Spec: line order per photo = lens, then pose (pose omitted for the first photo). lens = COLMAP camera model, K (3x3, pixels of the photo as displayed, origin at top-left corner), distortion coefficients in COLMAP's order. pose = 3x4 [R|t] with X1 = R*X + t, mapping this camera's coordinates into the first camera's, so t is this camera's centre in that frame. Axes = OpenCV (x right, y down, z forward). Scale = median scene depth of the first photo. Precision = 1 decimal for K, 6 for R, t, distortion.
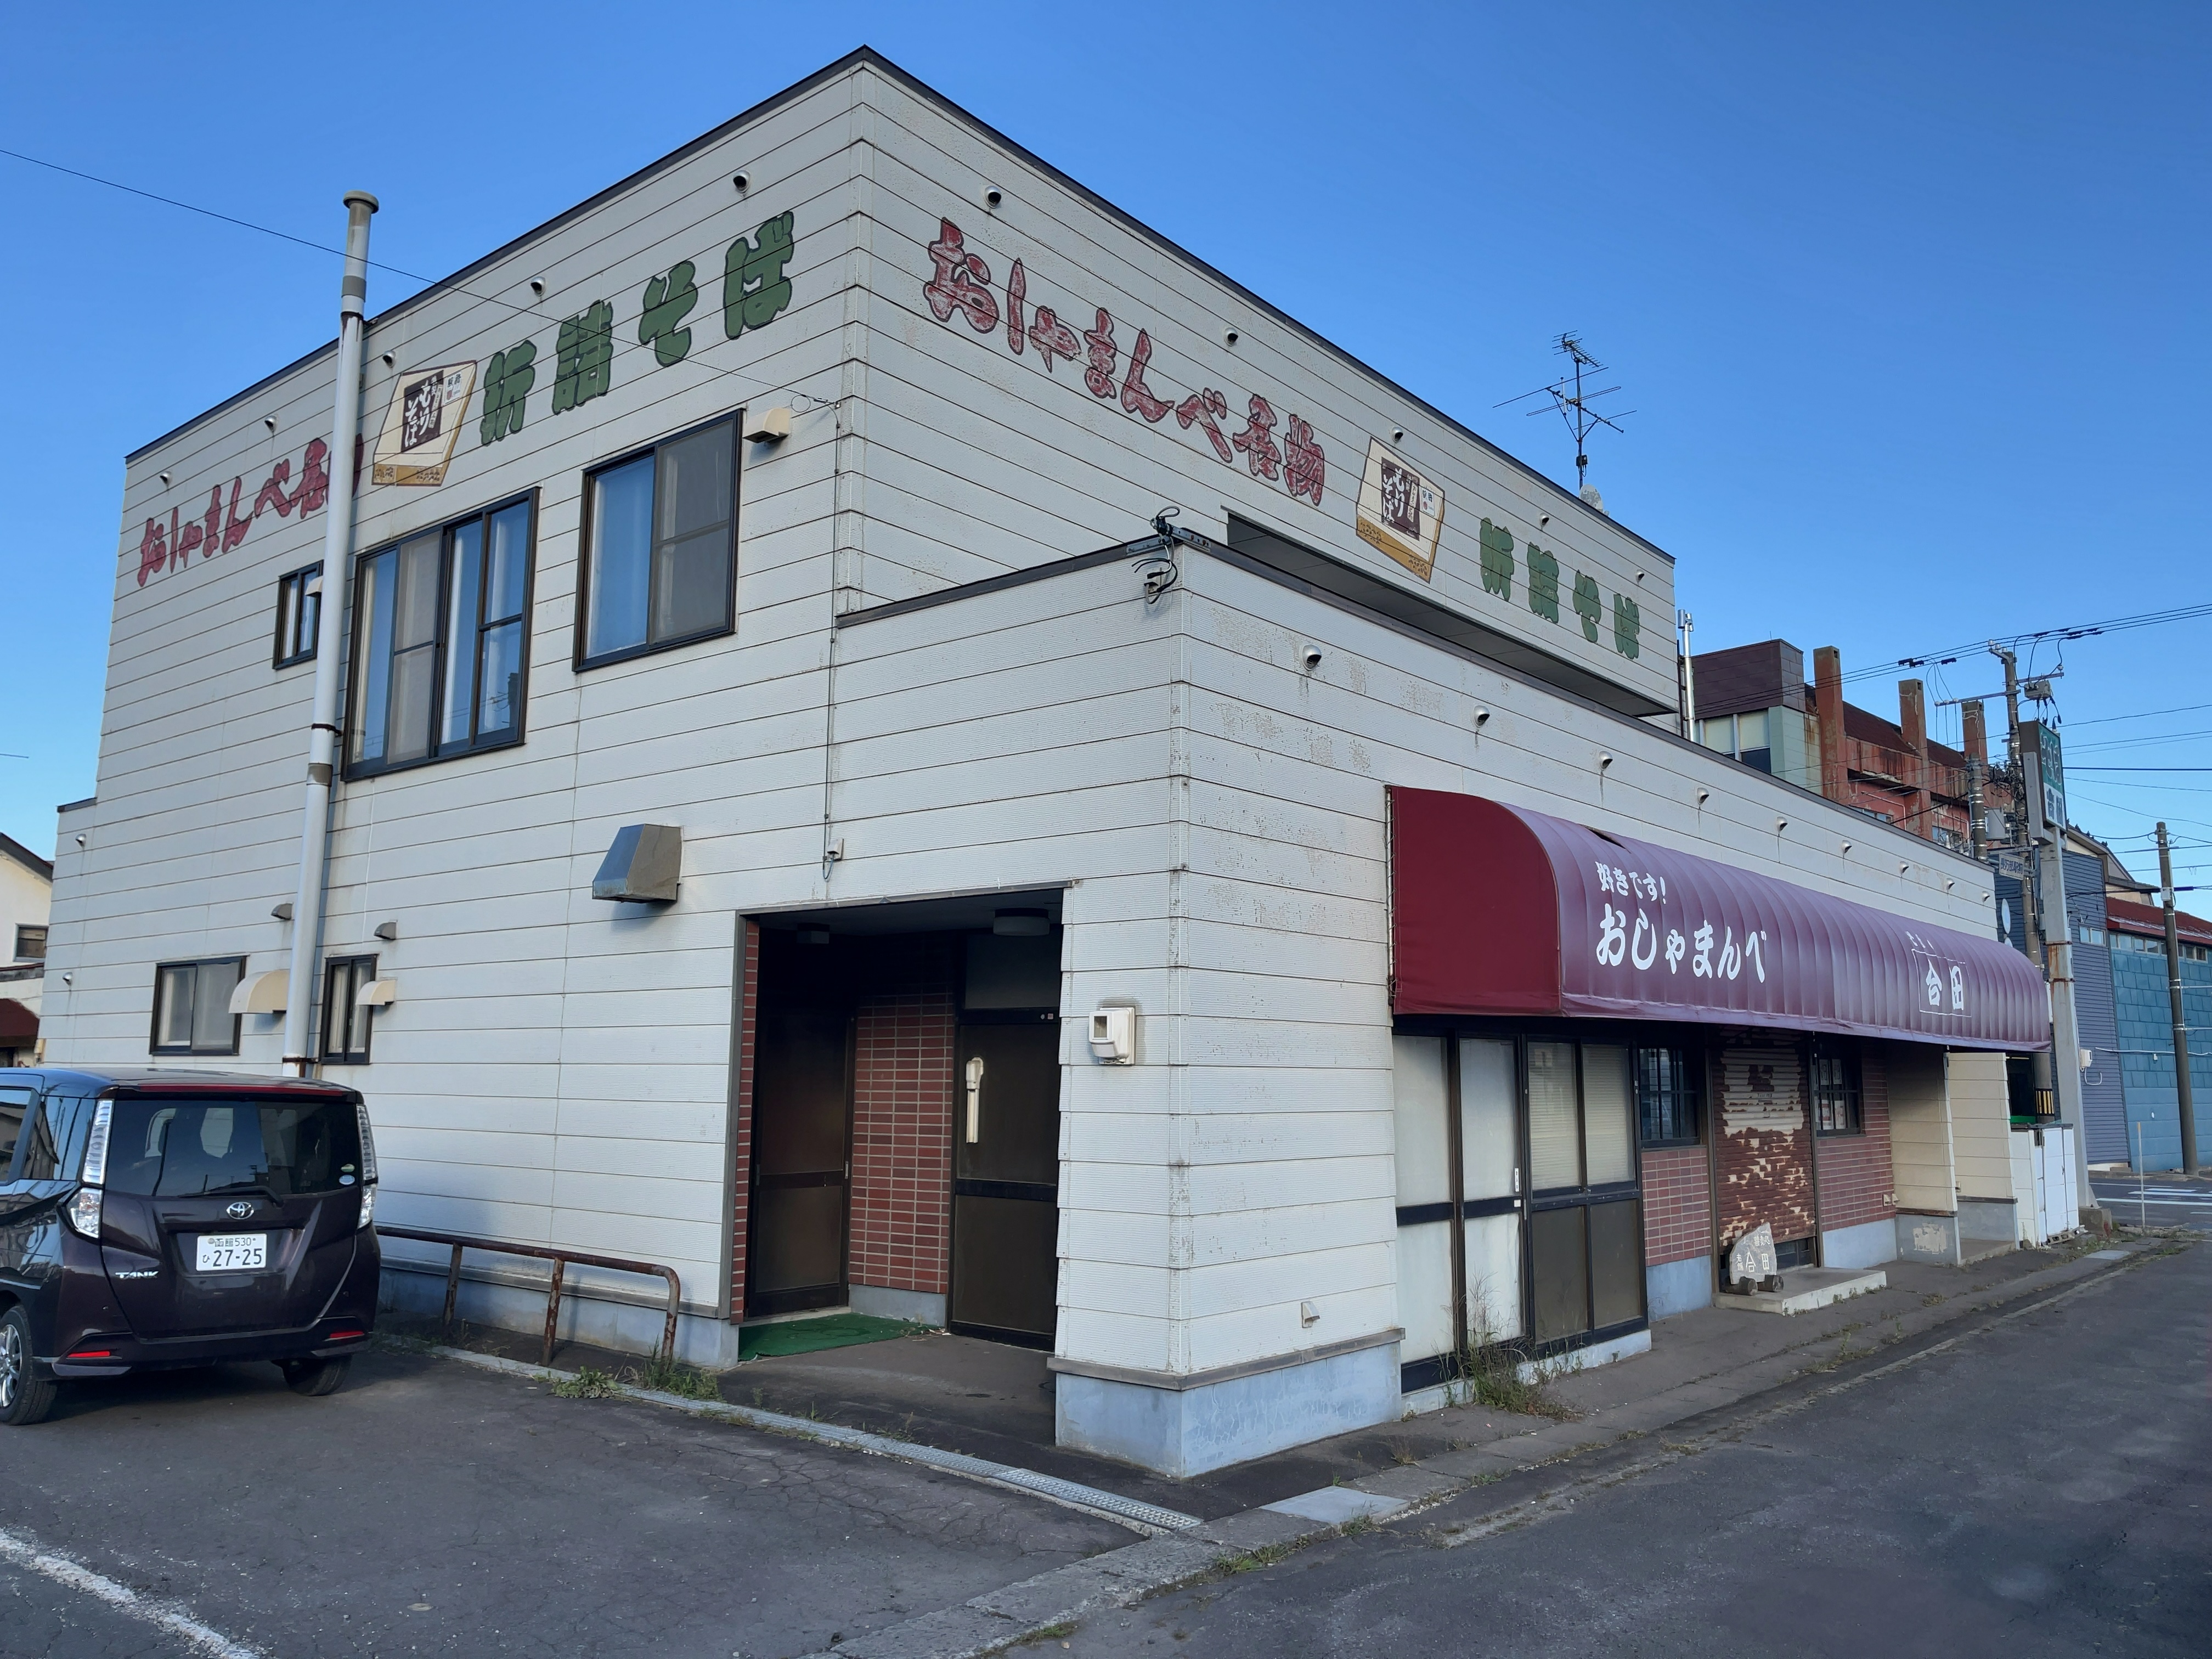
lens RADIAL K [[1659.9, 0, 1106.0], [0, 1659.9, 829.5], [0, 0, 1]] dist [0.092438, -0.137872]
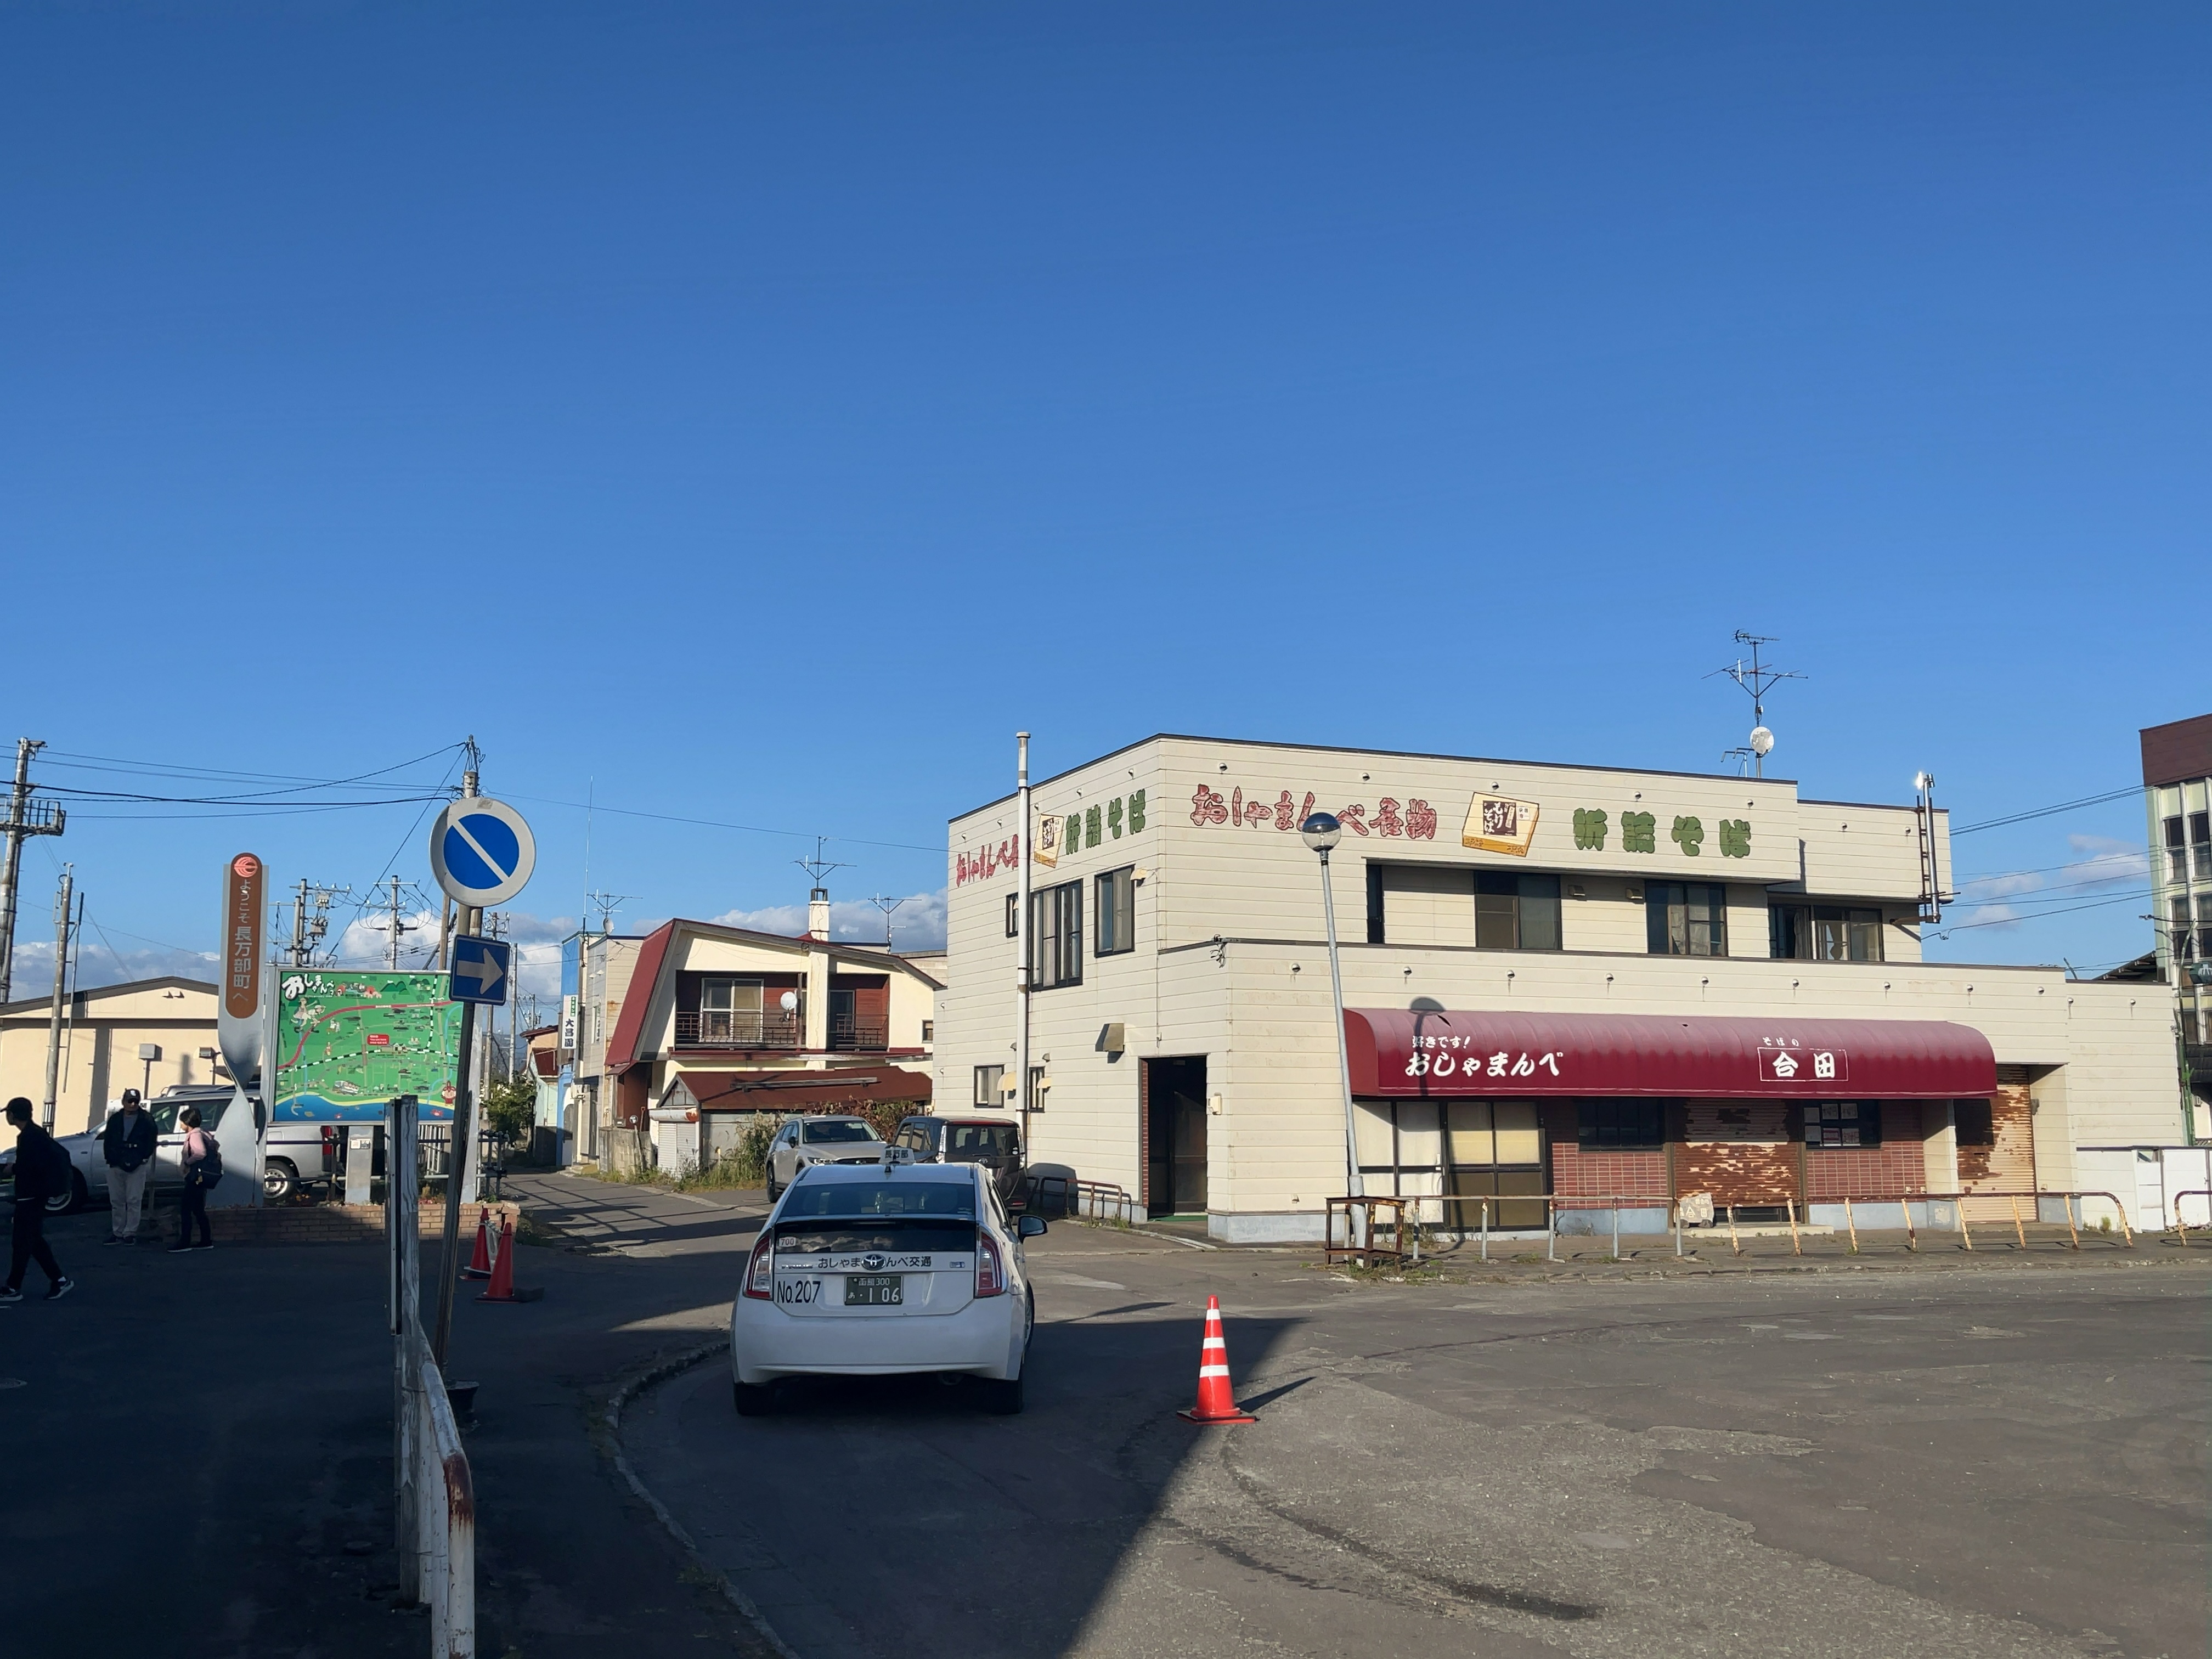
lens RADIAL K [[1832.4, 0, 1106.0], [0, 1832.4, 829.5], [0, 0, 1]] dist [0.015840, 0.001078]
pose [[0.888043, -0.074970, -0.453607, 0.861248], [0.072362, 0.997110, -0.023132, -0.197270], [0.454030, -0.012281, 0.890902, -1.295280]]
